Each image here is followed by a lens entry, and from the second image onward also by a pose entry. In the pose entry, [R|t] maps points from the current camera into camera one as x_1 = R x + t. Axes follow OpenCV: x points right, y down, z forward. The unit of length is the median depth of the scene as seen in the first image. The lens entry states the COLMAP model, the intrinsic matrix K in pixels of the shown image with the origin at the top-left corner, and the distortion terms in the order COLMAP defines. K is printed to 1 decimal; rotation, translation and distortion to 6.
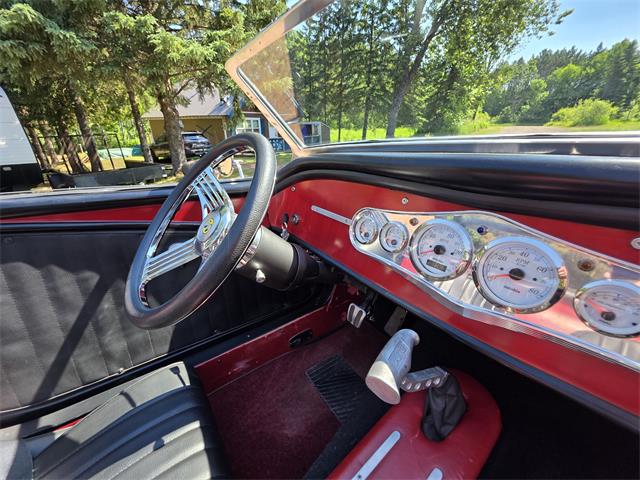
lens RADIAL K [[260.5, 0, 321.0], [0, 260.5, 237.0], [0, 0, 1]] dist [0.001528, 0.000102]
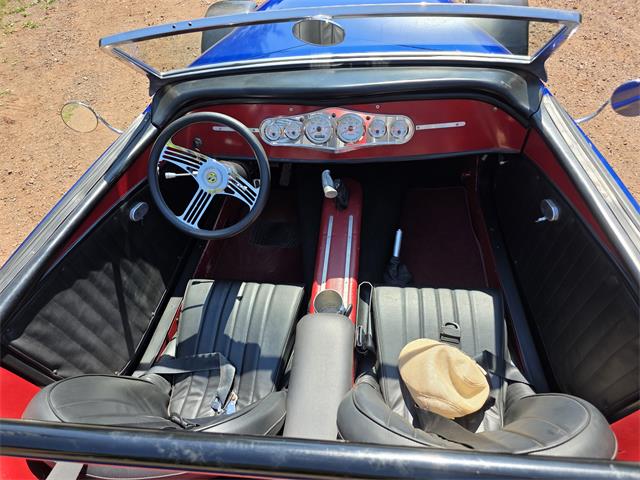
lens RADIAL K [[436.7, 0, 328.3], [0, 436.7, 243.0], [0, 0, 1]] dist [0.049891, -0.043168]
pose [[0.692334, -0.575983, 0.434646, -1.141978], [0.326489, 0.787221, 0.523152, -0.776118], [-0.643489, -0.220289, 0.733072, -1.342366]]
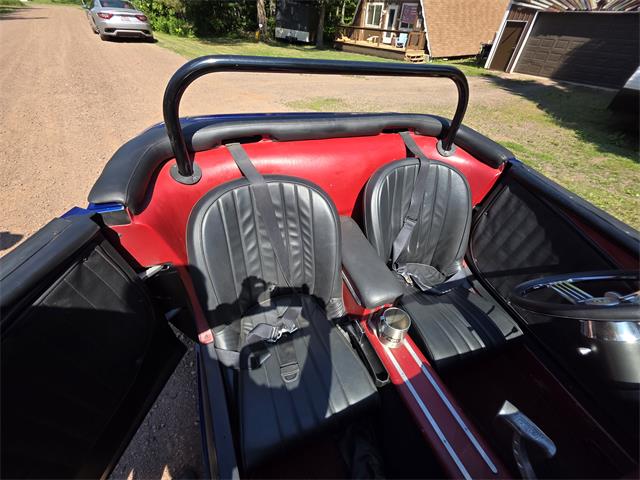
lens RADIAL K [[260.5, 0, 321.0], [0, 260.5, 237.0], [0, 0, 1]] dist [0.001528, 0.000102]
pose [[-0.297019, 0.625973, -0.721067, 0.658573], [-0.413911, 0.596109, 0.687991, -0.484064], [0.860498, 0.502804, 0.082042, -0.470080]]
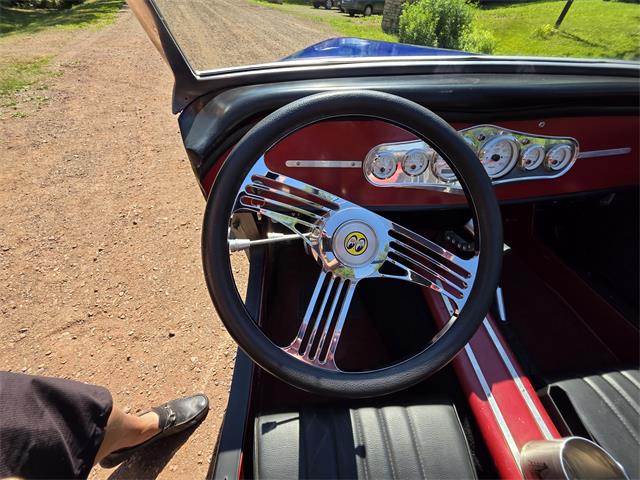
lens RADIAL K [[260.5, 0, 321.0], [0, 260.5, 237.0], [0, 0, 1]] dist [0.001528, 0.000102]
pose [[0.518647, -0.556103, 0.649426, -0.791540], [0.272741, 0.827500, 0.490771, -0.370038], [-0.810320, -0.077412, 0.580852, 0.537522]]
